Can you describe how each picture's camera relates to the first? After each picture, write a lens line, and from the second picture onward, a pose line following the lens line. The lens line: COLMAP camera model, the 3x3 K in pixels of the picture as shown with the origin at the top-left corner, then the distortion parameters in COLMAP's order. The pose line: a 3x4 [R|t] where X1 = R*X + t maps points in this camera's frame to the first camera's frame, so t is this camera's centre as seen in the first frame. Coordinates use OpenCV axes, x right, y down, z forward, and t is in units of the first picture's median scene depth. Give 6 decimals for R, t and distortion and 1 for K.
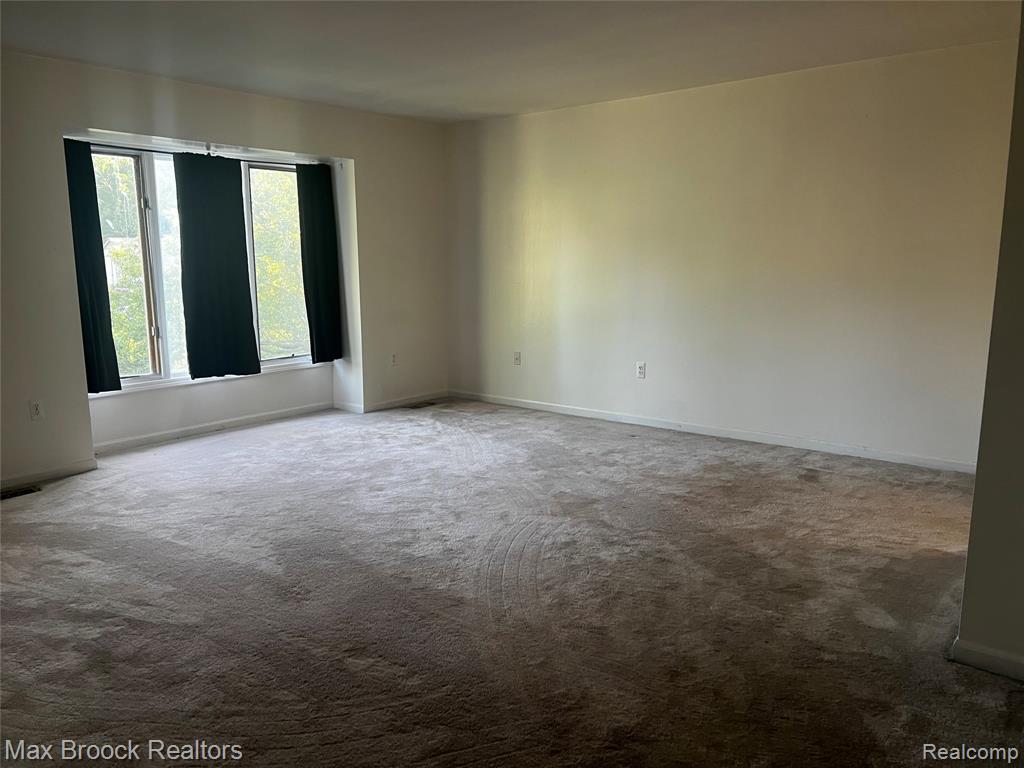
lens RADIAL K [[757.3, 0, 512.0], [0, 757.3, 384.0], [0, 0, 1]] dist [0.007000, -0.003190]
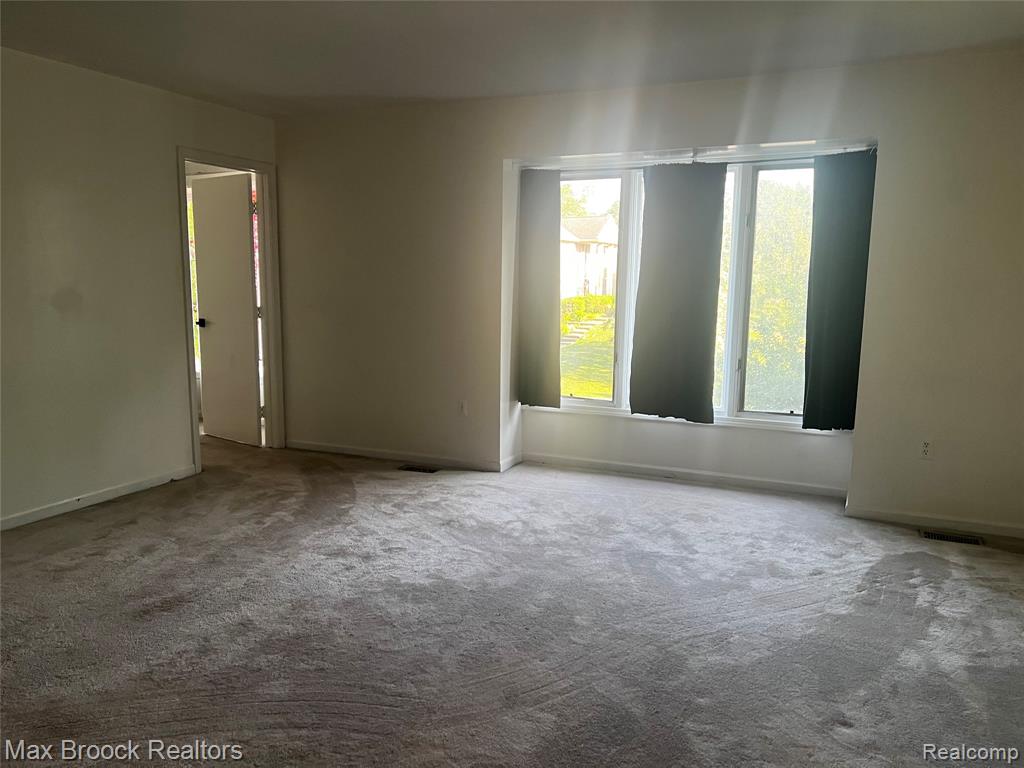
lens RADIAL K [[755.8, 0, 515.0], [0, 755.8, 409.6], [0, 0, 1]] dist [0.035149, -0.005482]
pose [[0.268781, 0.177141, -0.946772, 0.473214], [-0.172072, 0.975962, 0.133753, -0.125376], [0.947707, 0.126962, 0.292801, 0.678090]]
